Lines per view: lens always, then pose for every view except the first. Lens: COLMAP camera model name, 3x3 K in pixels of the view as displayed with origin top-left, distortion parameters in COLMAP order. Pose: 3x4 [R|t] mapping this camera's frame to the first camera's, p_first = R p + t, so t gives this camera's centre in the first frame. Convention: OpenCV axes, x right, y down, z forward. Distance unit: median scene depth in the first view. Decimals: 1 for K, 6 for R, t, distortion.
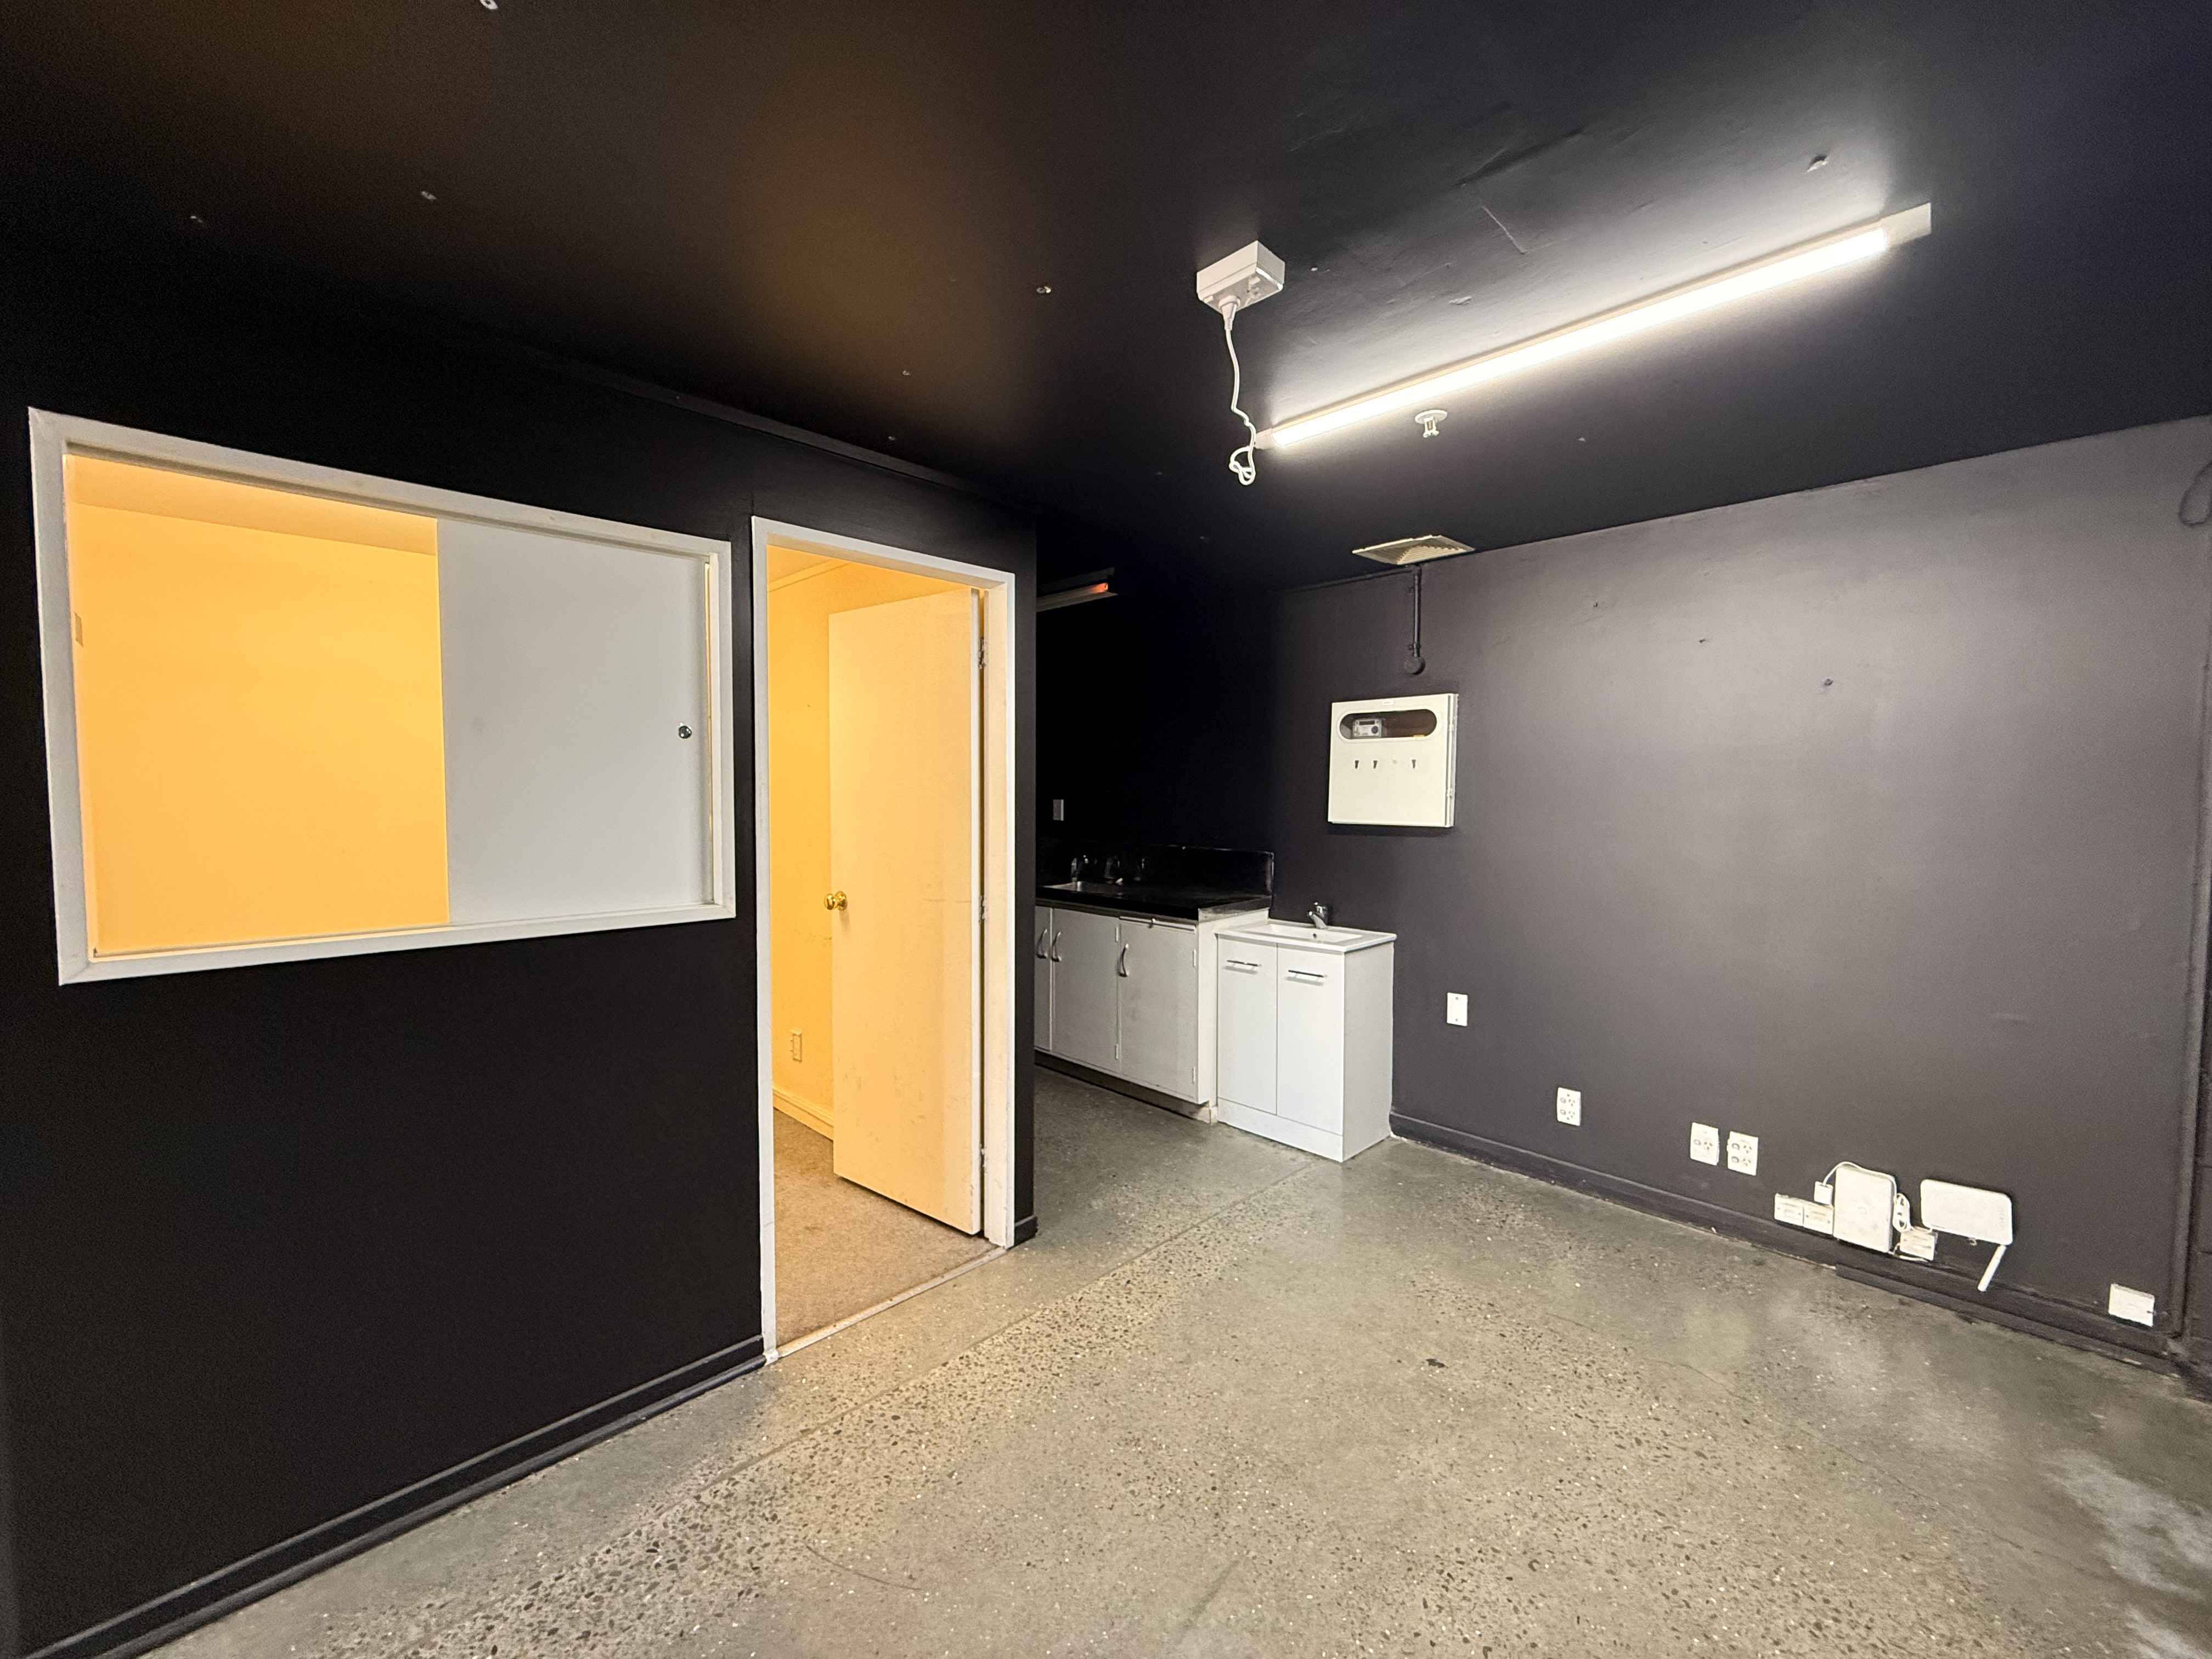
lens RADIAL K [[877.8, 0, 1102.1], [0, 877.8, 836.8], [0, 0, 1]] dist [-0.002288, 0.000260]
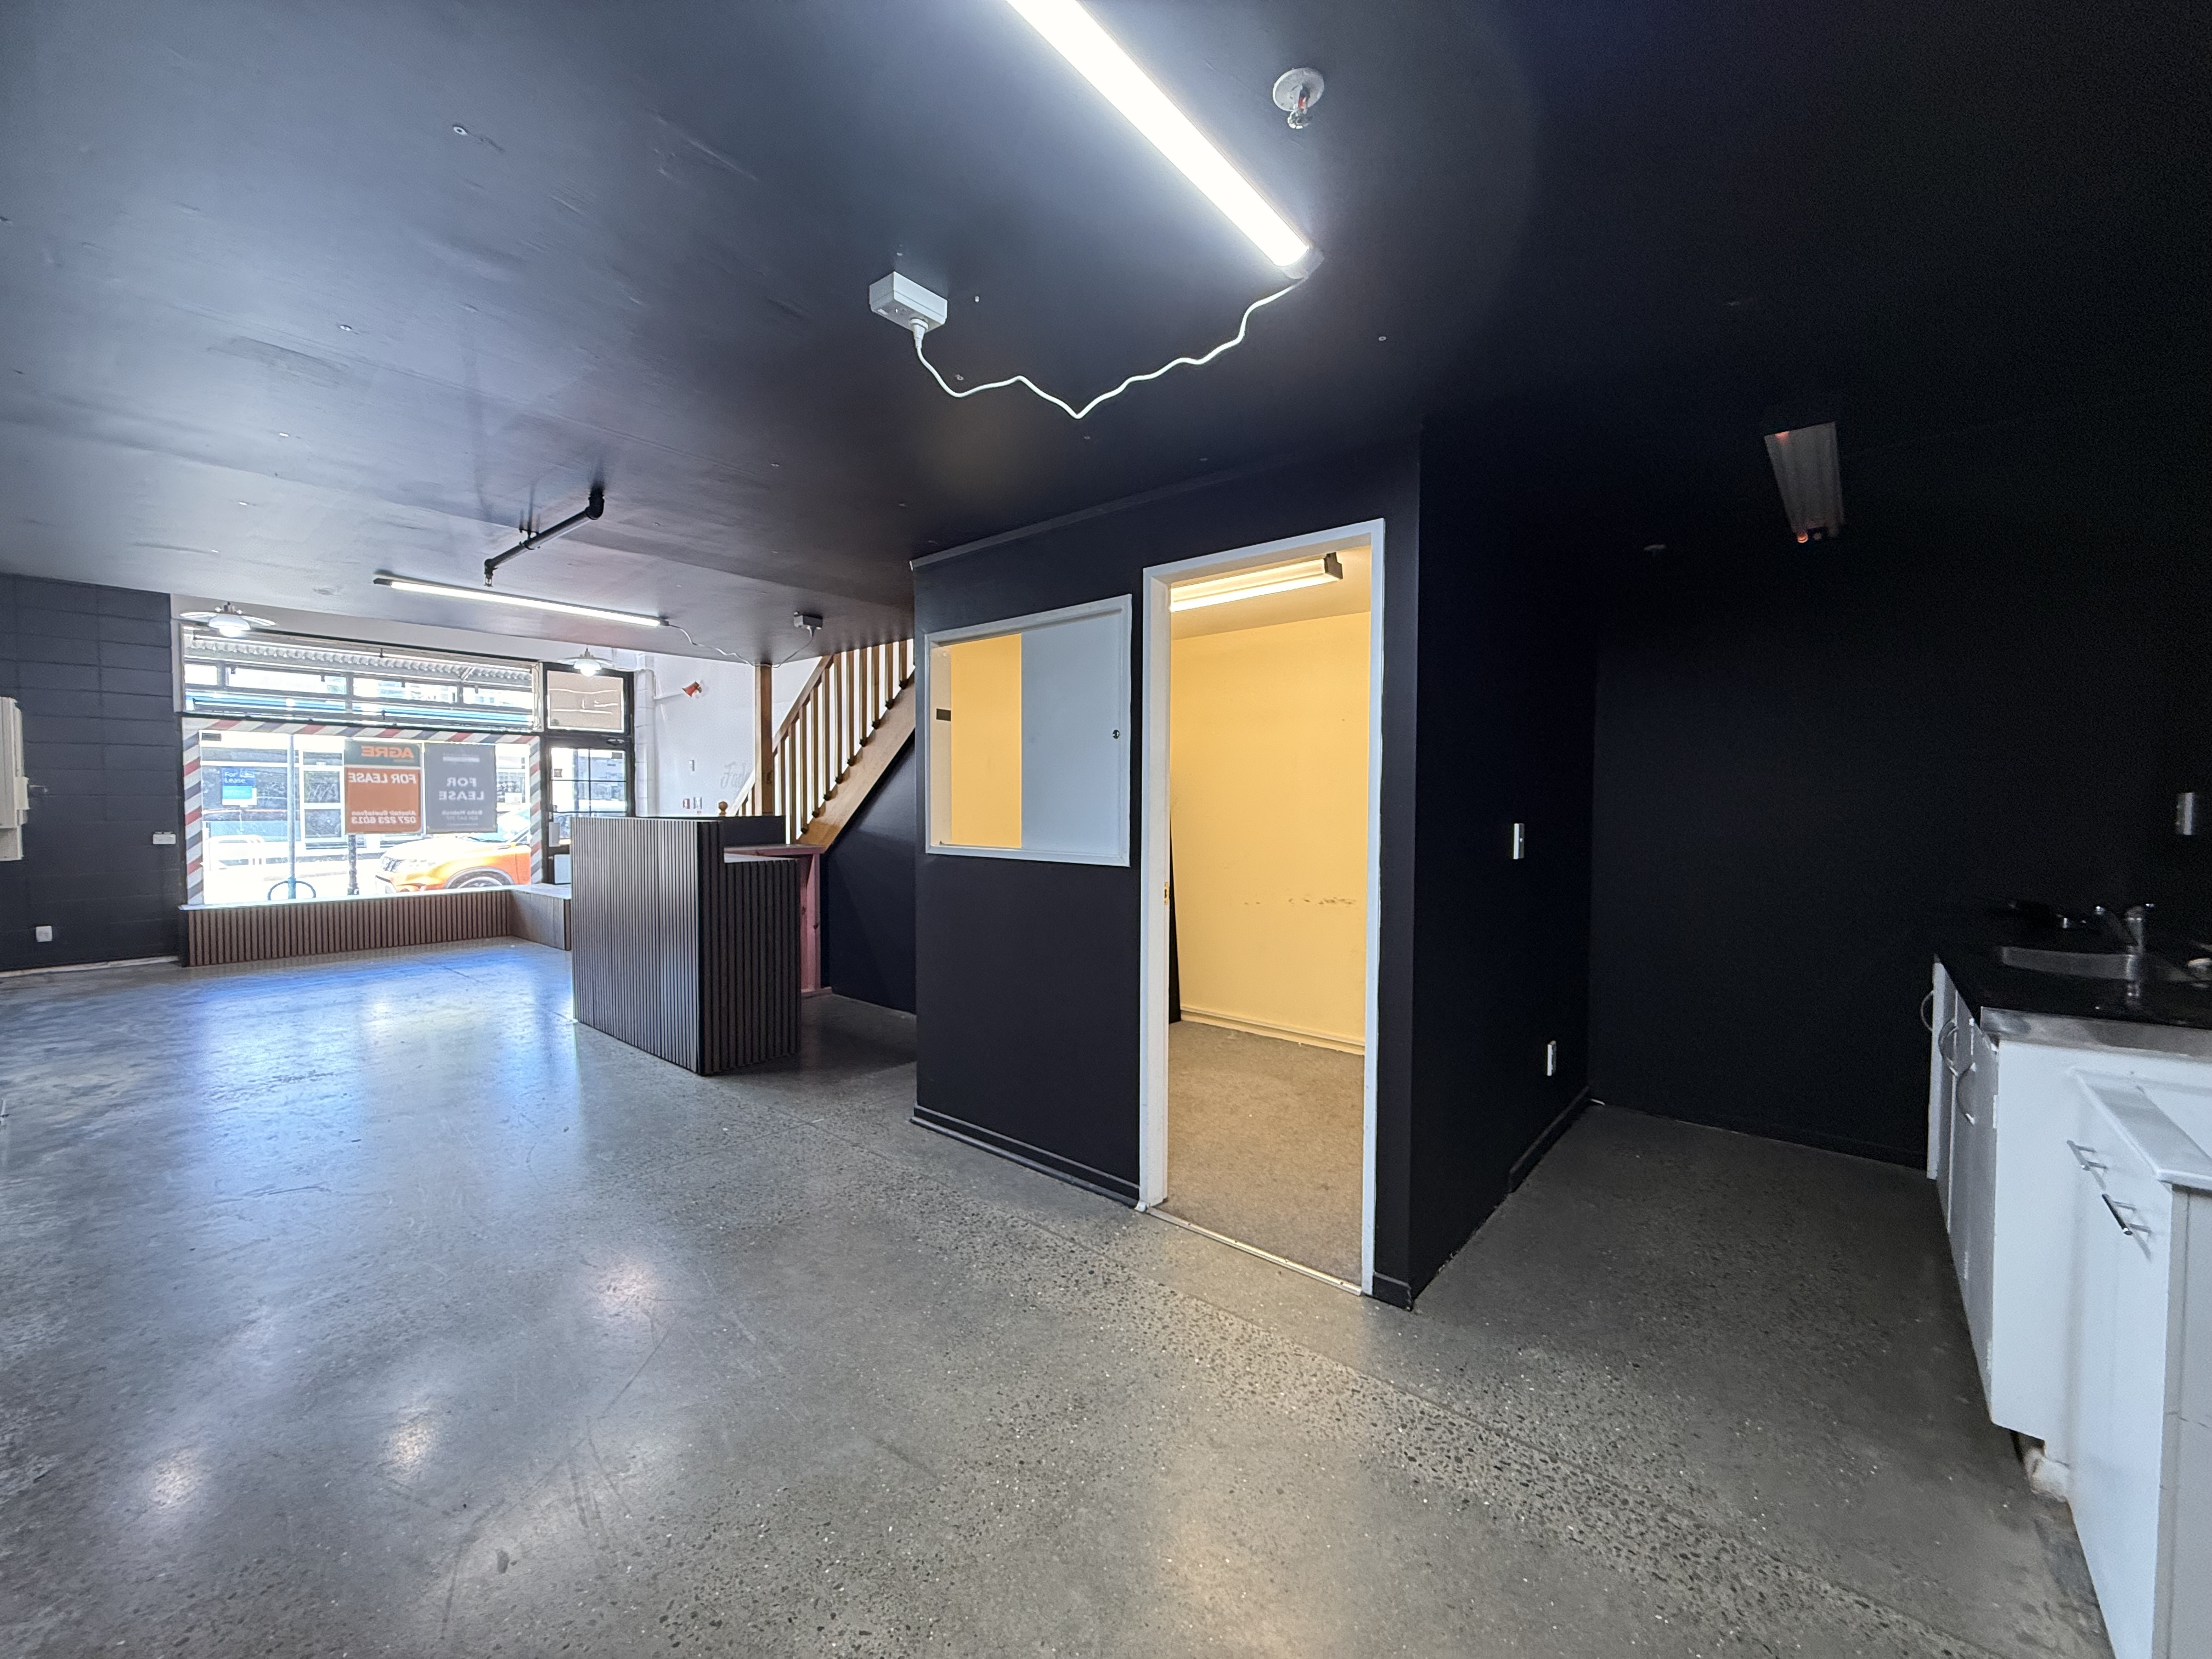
lens RADIAL K [[877.8, 0, 1099.9], [0, 877.8, 830.8], [0, 0, 1]] dist [-0.002288, 0.000260]
pose [[0.091397, 0.031624, -0.995312, 1.037007], [-0.059023, 0.997910, 0.026287, 0.004492], [0.994064, 0.056344, 0.093073, 0.907068]]
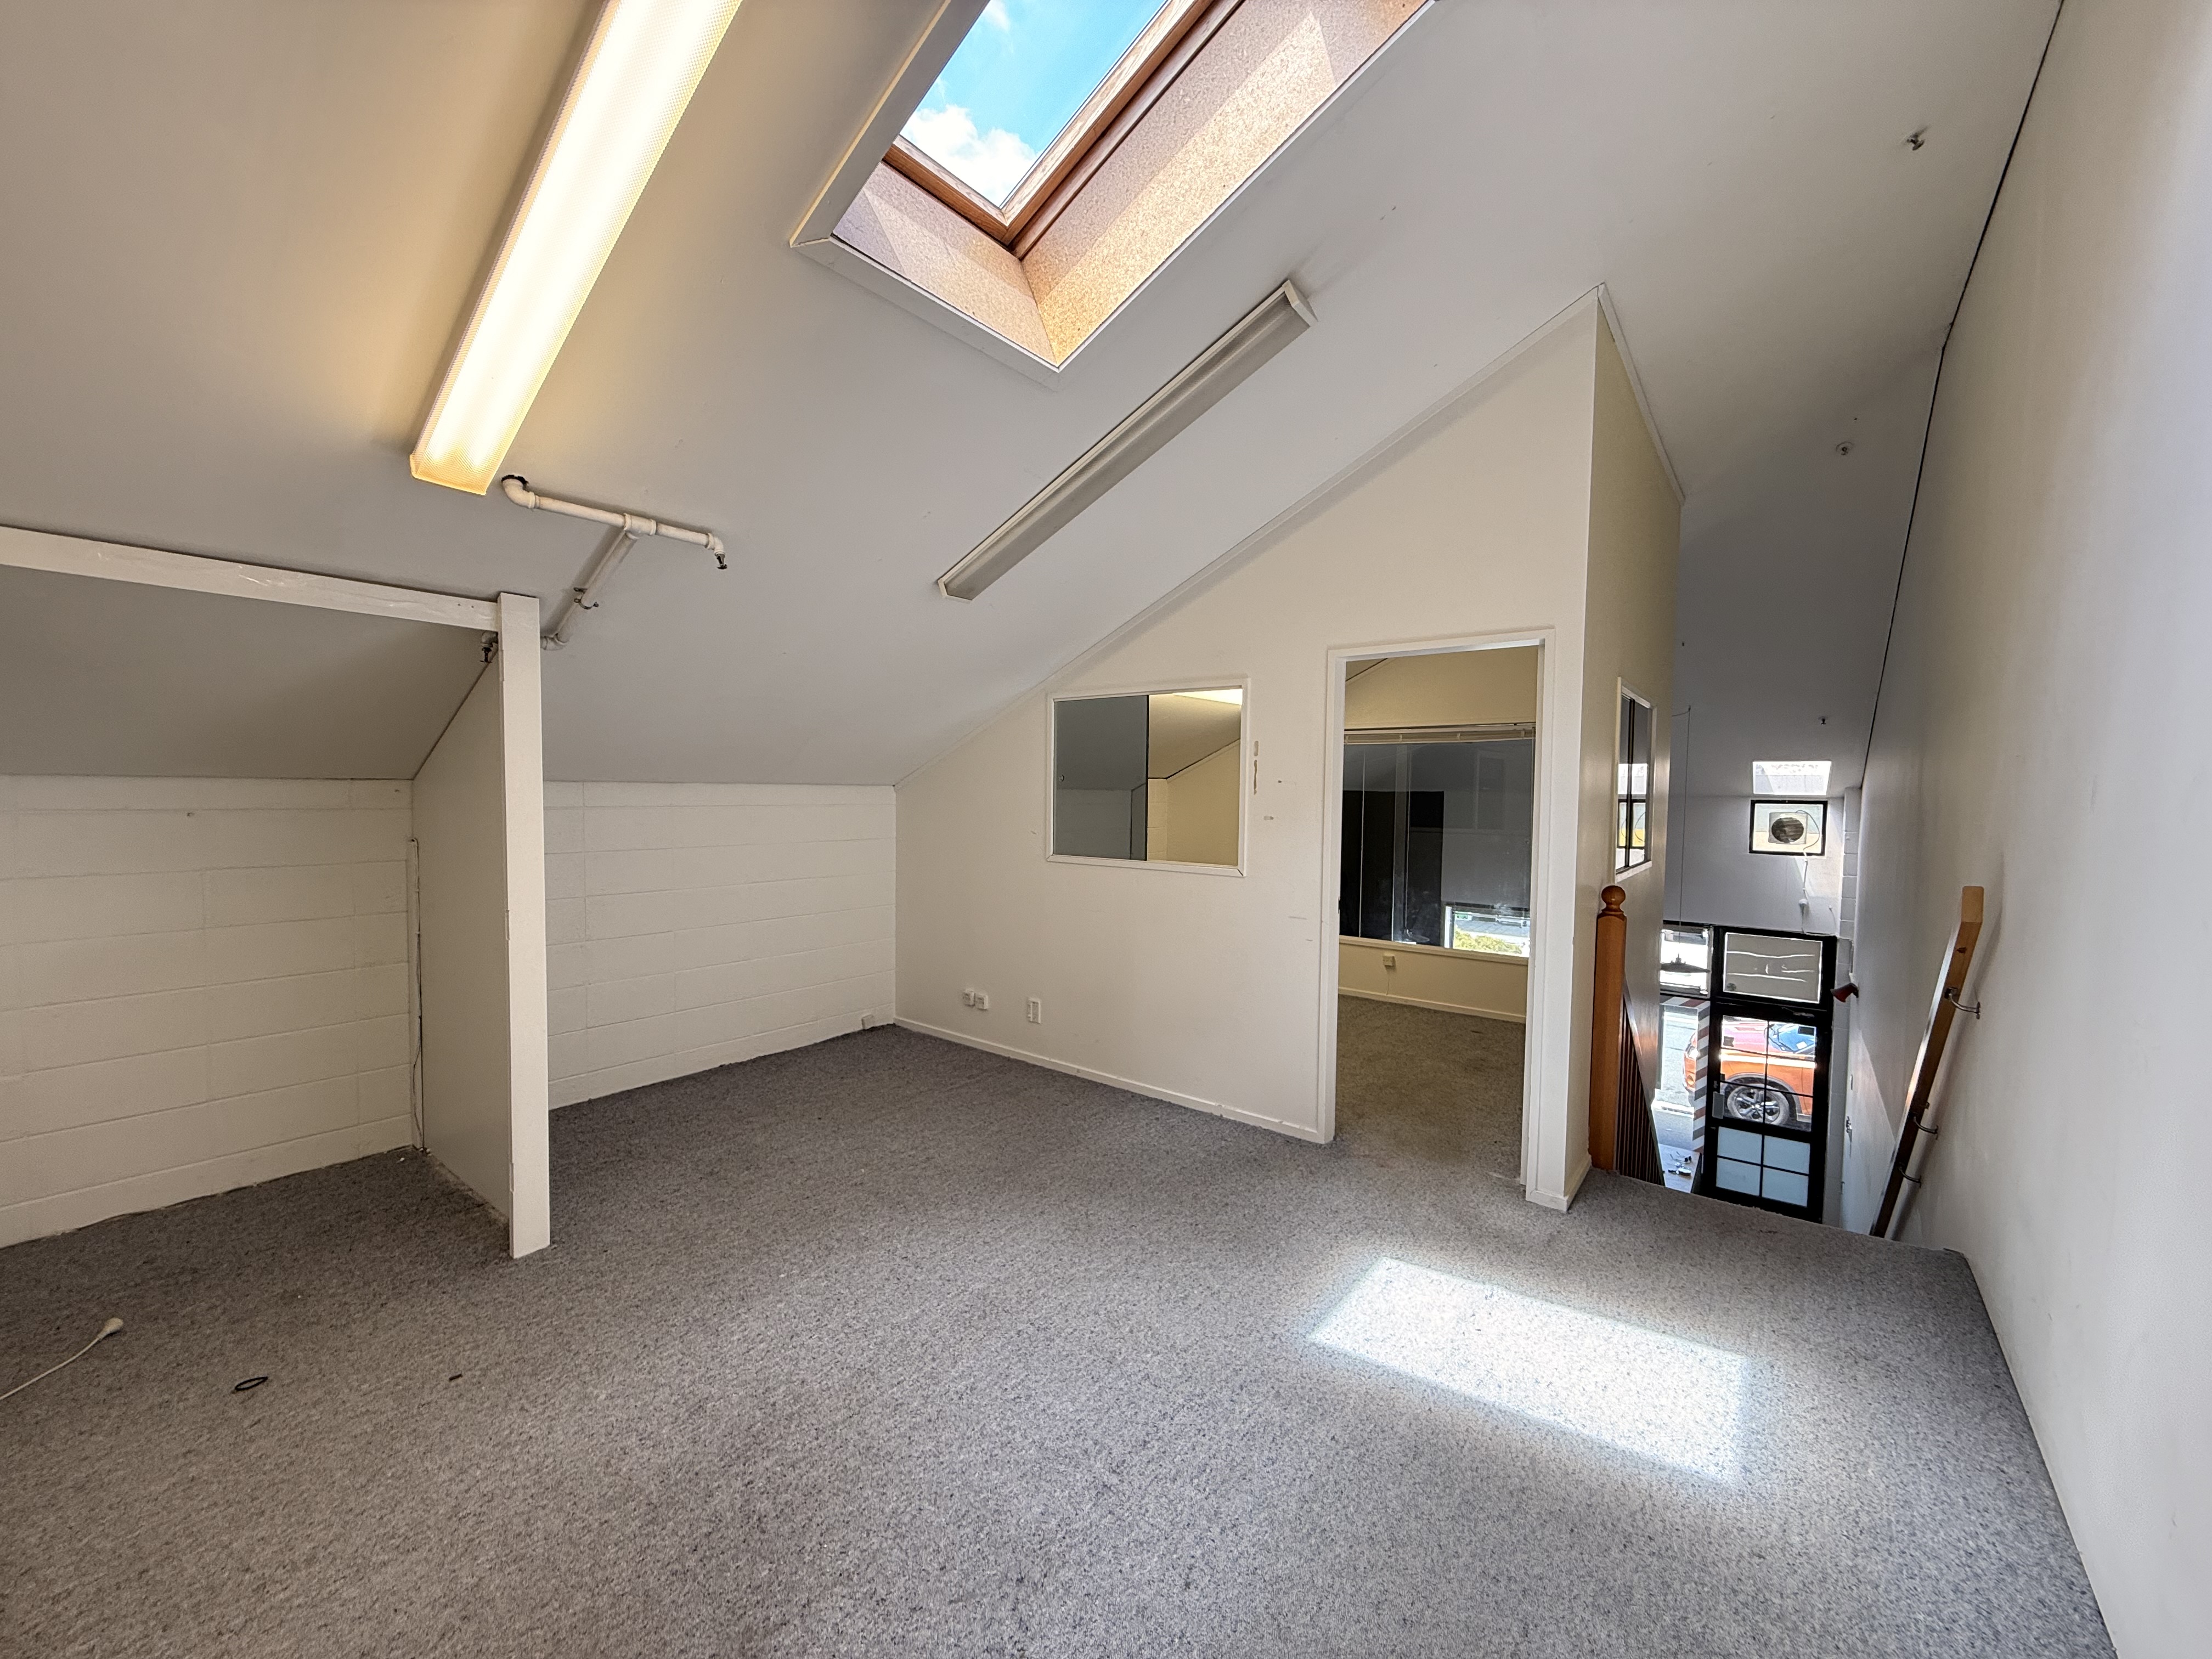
lens RADIAL K [[877.8, 0, 1097.9], [0, 877.8, 836.1], [0, 0, 1]] dist [-0.002288, 0.000260]
pose [[-0.991062, -0.001151, -0.133393, -0.255163], [-0.015853, 0.993893, 0.109203, -1.554153], [0.132453, 0.110342, -0.985028, 2.332703]]
